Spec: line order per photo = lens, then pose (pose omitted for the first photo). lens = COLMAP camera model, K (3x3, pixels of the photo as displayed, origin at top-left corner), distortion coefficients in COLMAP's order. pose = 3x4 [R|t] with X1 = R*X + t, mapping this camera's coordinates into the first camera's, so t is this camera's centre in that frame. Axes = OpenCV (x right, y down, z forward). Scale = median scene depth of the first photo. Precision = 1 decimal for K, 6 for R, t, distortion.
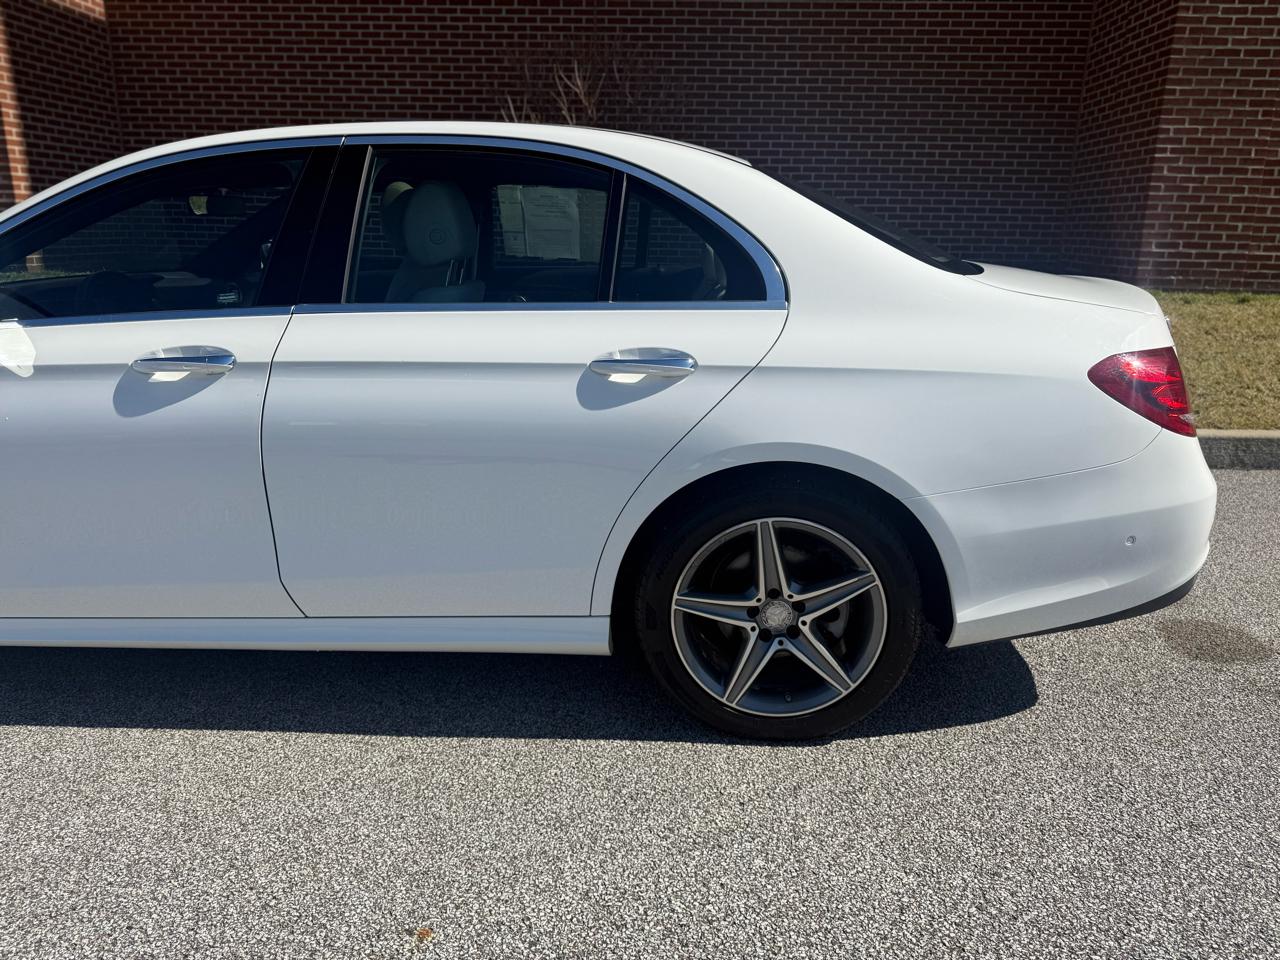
lens RADIAL K [[905.7, 0, 647.1], [0, 905.7, 474.0], [0, 0, 1]] dist [0.021822, -0.025593]
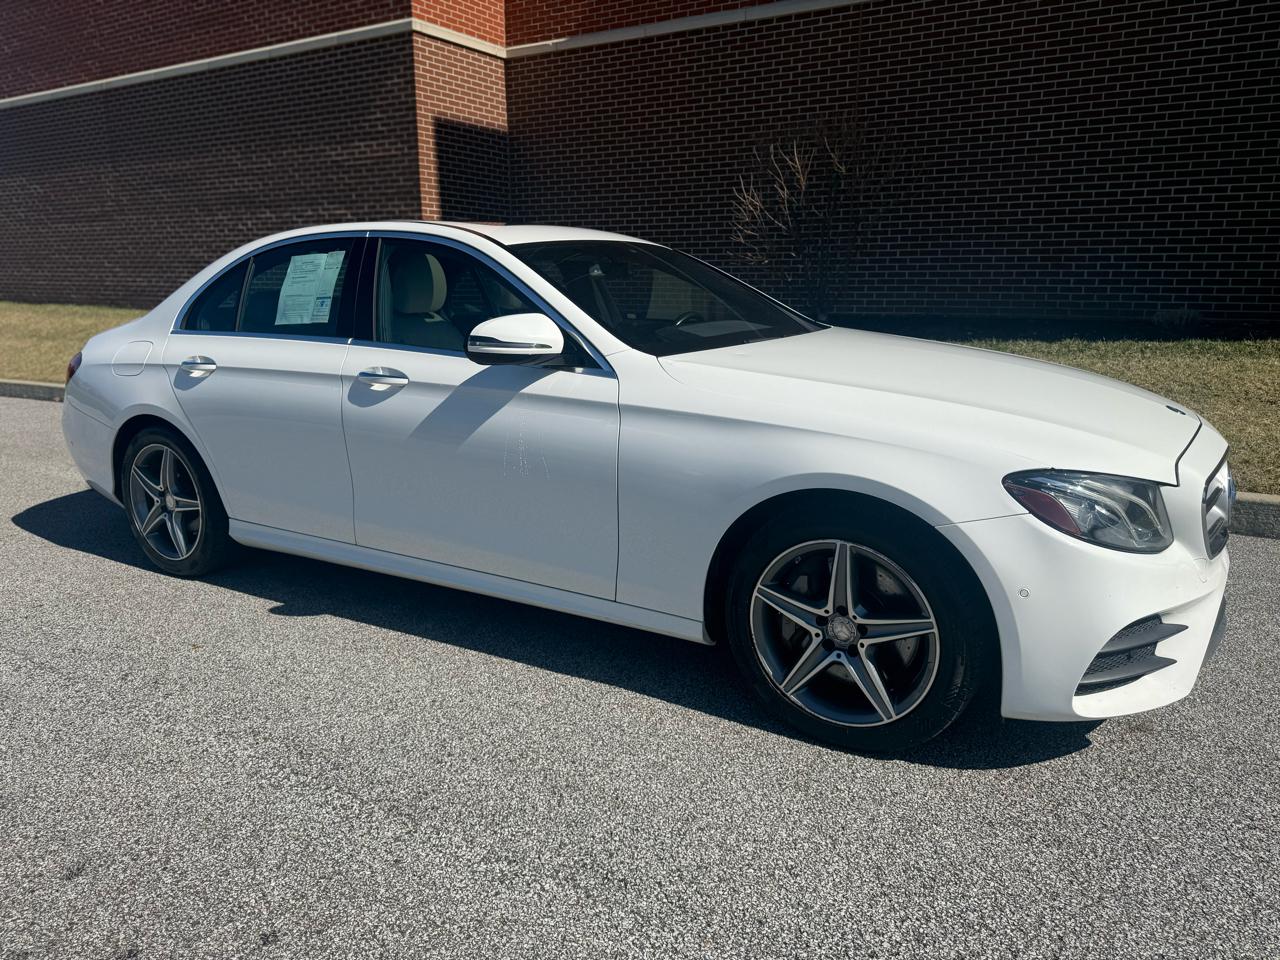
lens RADIAL K [[905.7, 0, 645.8], [0, 905.7, 476.5], [0, 0, 1]] dist [0.021822, -0.025593]
pose [[0.870722, 0.089400, -0.483582, 0.357642], [-0.115423, 0.993021, -0.024246, 0.018667], [0.478039, 0.076928, 0.874963, -0.065581]]
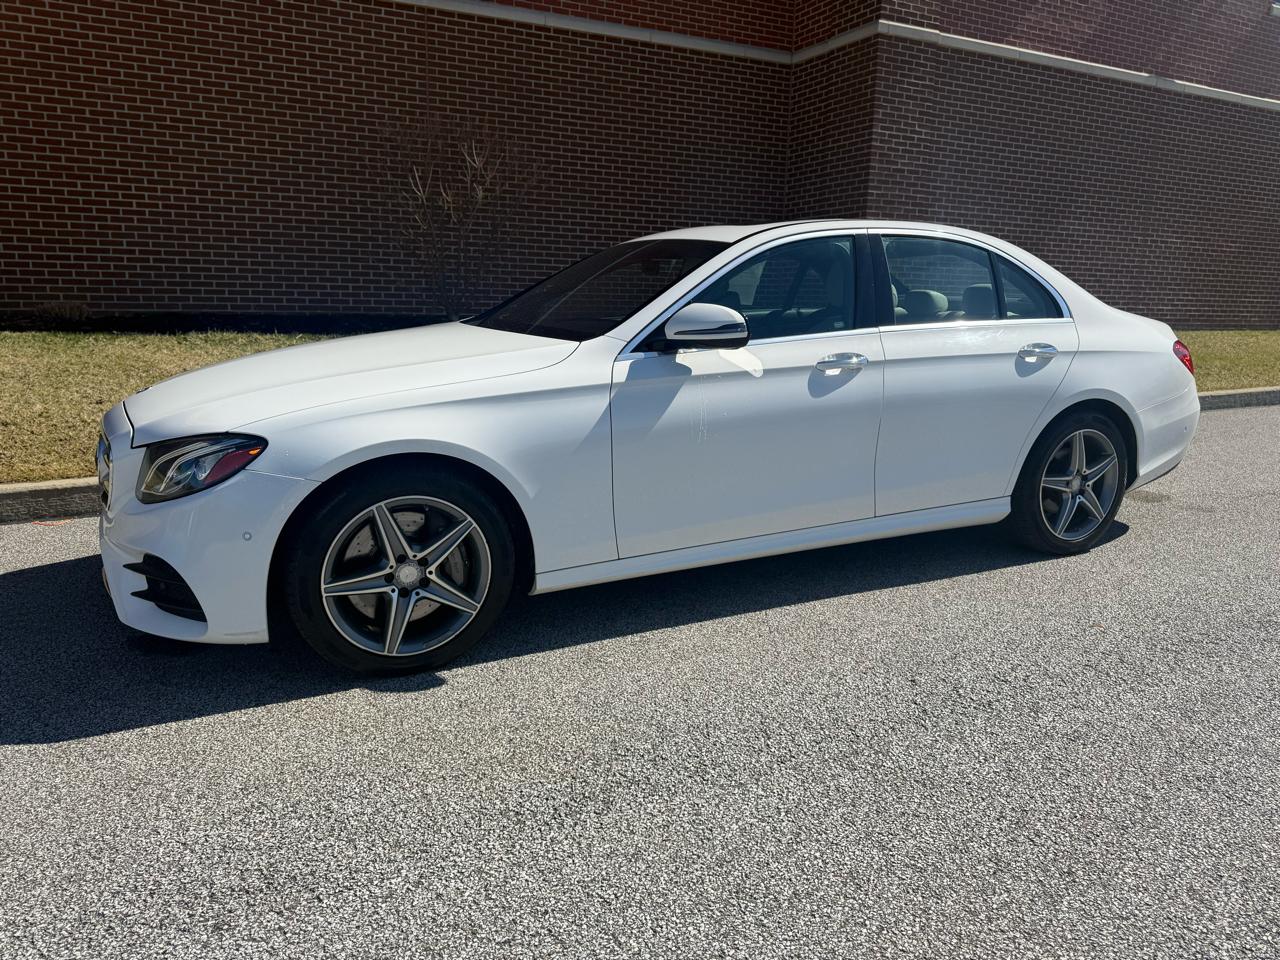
lens RADIAL K [[905.7, 0, 643.6], [0, 905.7, 477.6], [0, 0, 1]] dist [0.021822, -0.025593]
pose [[0.871091, -0.098914, 0.481058, -0.494263], [0.125768, 0.991774, -0.023811, 0.023640], [-0.474746, 0.081243, 0.876365, -0.077336]]
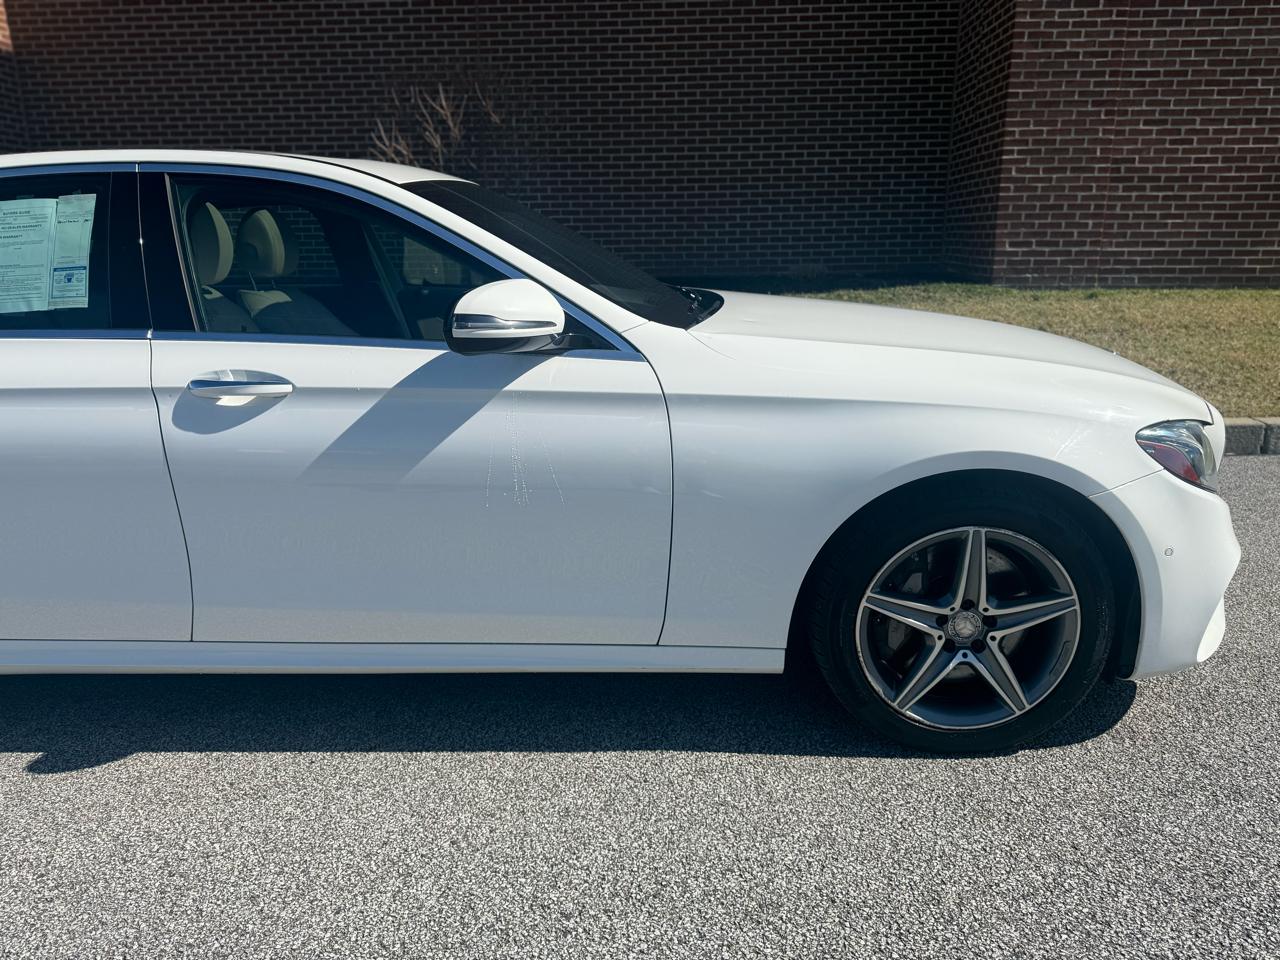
lens RADIAL K [[905.7, 0, 633.8], [0, 905.7, 478.3], [0, 0, 1]] dist [0.021822, -0.025593]
pose [[0.999517, -0.024233, -0.019460, 0.154609], [0.024099, 0.999684, -0.007119, 0.009341], [0.019627, 0.006646, 0.999785, -0.032536]]
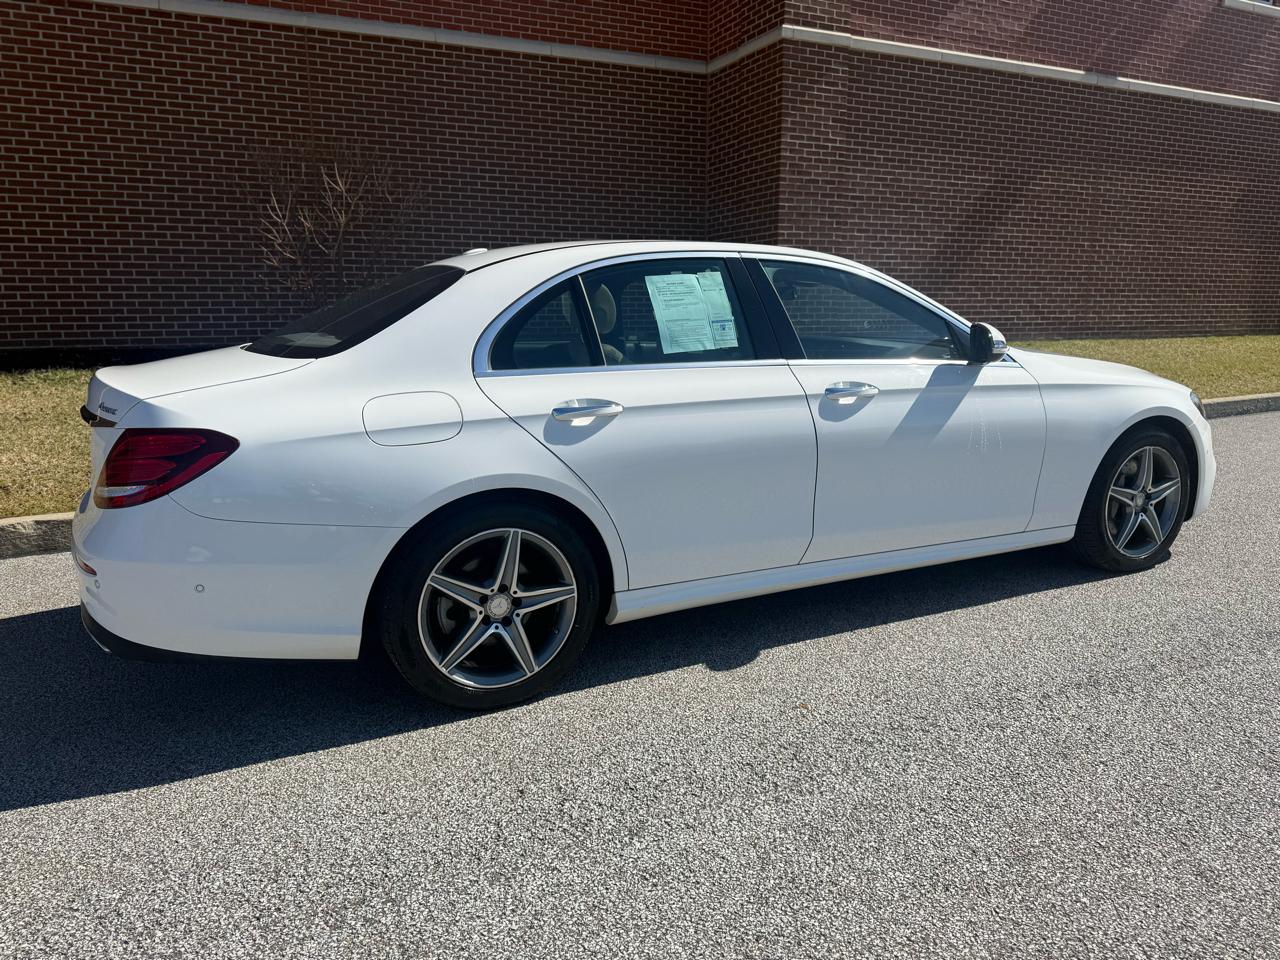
lens RADIAL K [[905.7, 0, 641.2], [0, 905.7, 480.3], [0, 0, 1]] dist [0.021822, -0.025593]
pose [[0.882970, -0.110074, 0.456341, -0.303277], [0.144012, 0.988761, -0.040147, 0.023539], [-0.446793, 0.101167, 0.888899, -0.108413]]
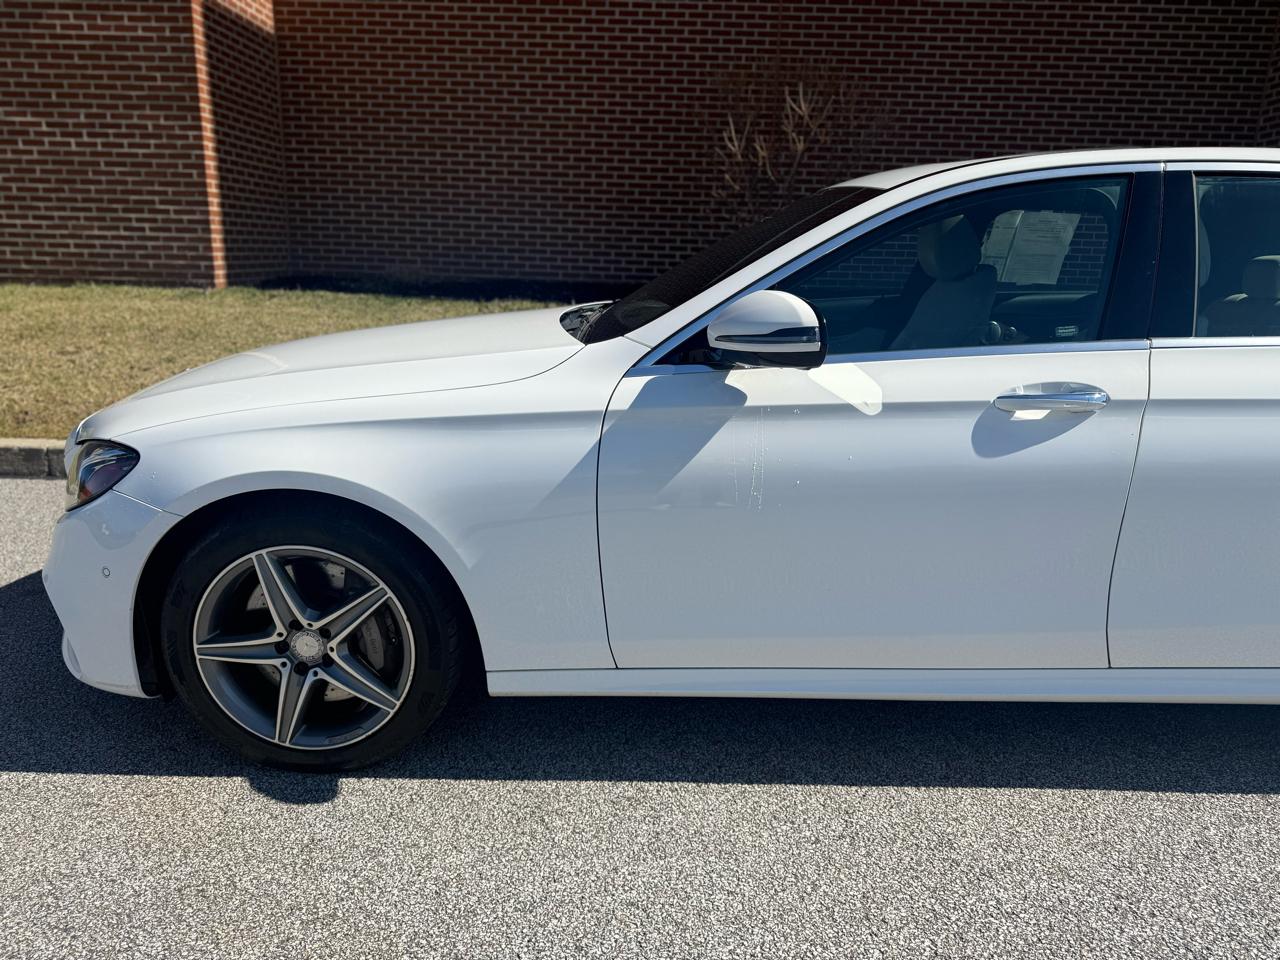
lens RADIAL K [[905.7, 0, 641.2], [0, 905.7, 481.8], [0, 0, 1]] dist [0.021822, -0.025593]
pose [[0.999415, 0.000115, 0.034192, -0.291619], [0.000312, 0.999922, -0.012485, -0.007975], [-0.034191, 0.012489, 0.999337, 0.022127]]
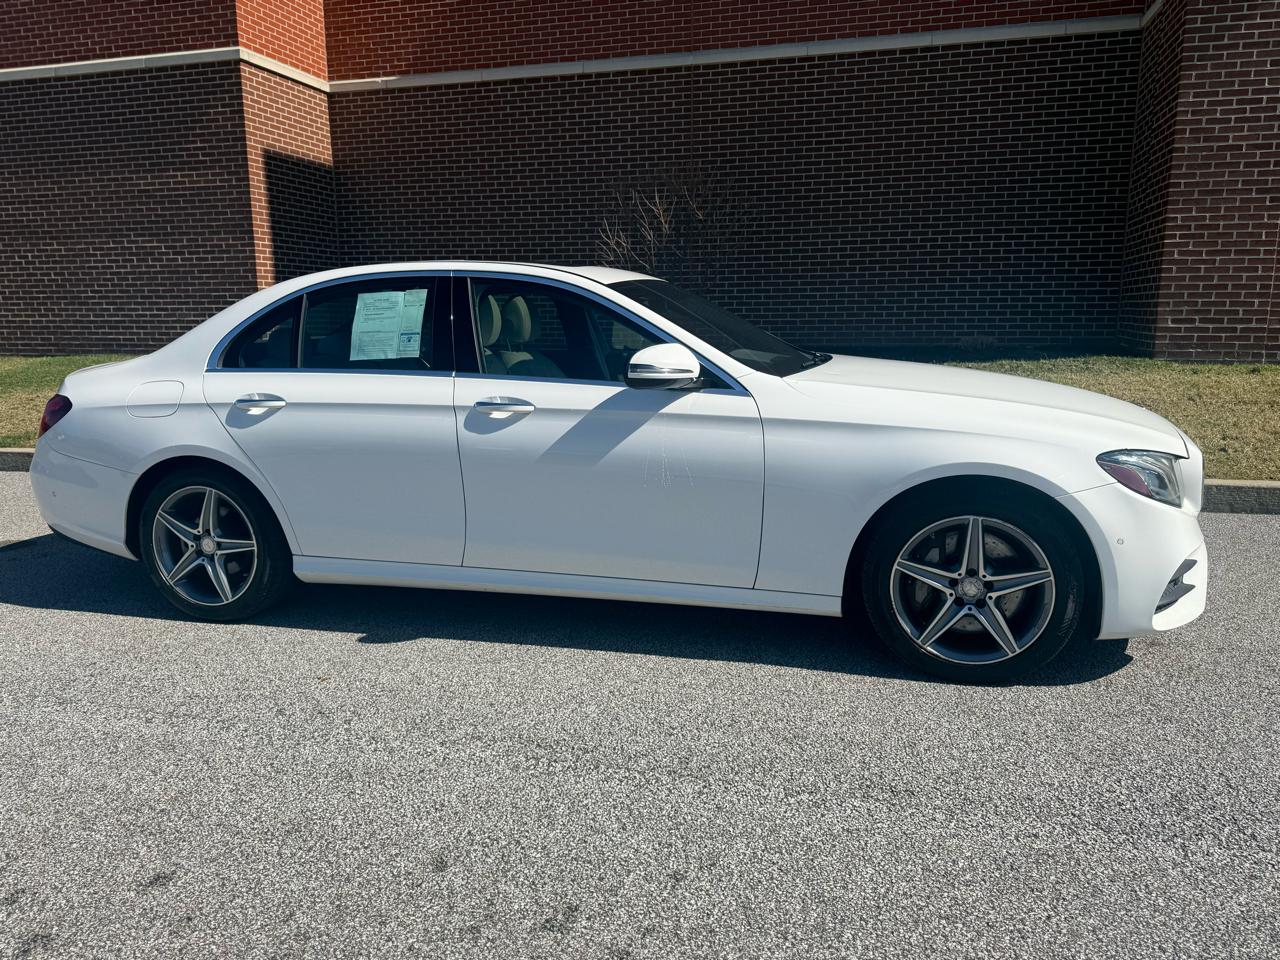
lens RADIAL K [[905.7, 0, 646.4], [0, 905.7, 475.8], [0, 0, 1]] dist [0.021822, -0.025593]
pose [[0.973157, 0.018843, -0.229368, 0.207292], [-0.038782, 0.995817, -0.082733, 0.048447], [0.226850, 0.089408, 0.969817, -0.187111]]
